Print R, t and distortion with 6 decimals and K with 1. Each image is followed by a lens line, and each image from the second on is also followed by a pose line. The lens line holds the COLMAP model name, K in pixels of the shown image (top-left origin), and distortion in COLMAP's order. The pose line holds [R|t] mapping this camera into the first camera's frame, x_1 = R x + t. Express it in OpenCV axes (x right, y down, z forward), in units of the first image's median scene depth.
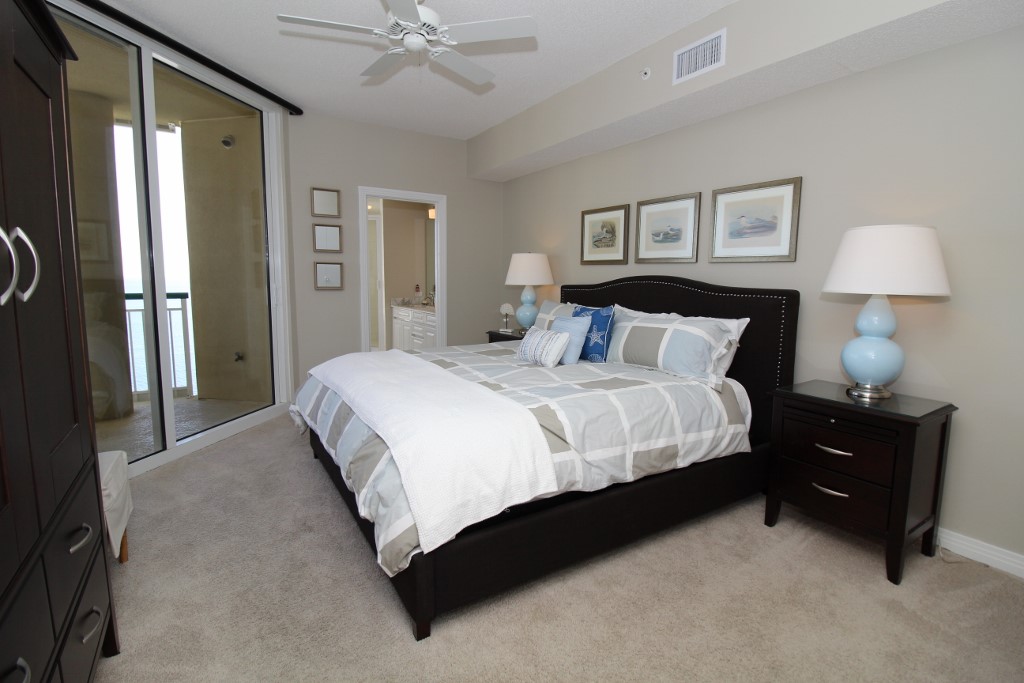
lens RADIAL K [[470.8, 0, 512.5], [0, 470.8, 329.2], [0, 0, 1]] dist [-0.001359, -0.010803]
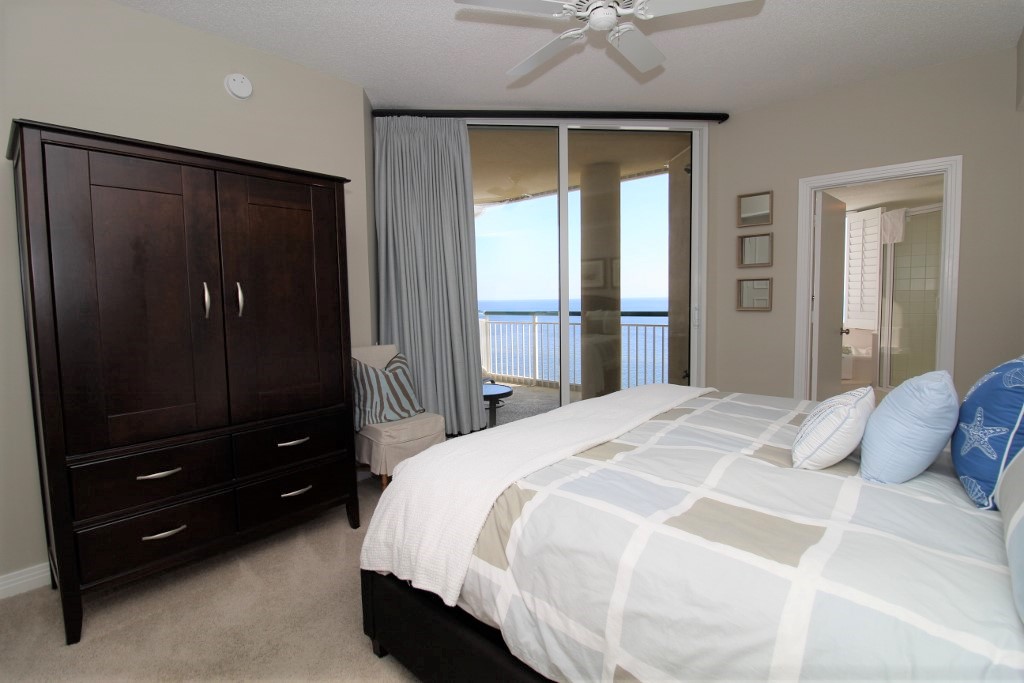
lens RADIAL K [[470.8, 0, 512.5], [0, 470.8, 329.2], [0, 0, 1]] dist [-0.001359, -0.010803]
pose [[0.271426, 0.050215, -0.961149, 0.325022], [-0.089416, 0.995635, 0.026766, -0.036116], [0.958297, 0.078678, 0.274731, 0.368504]]
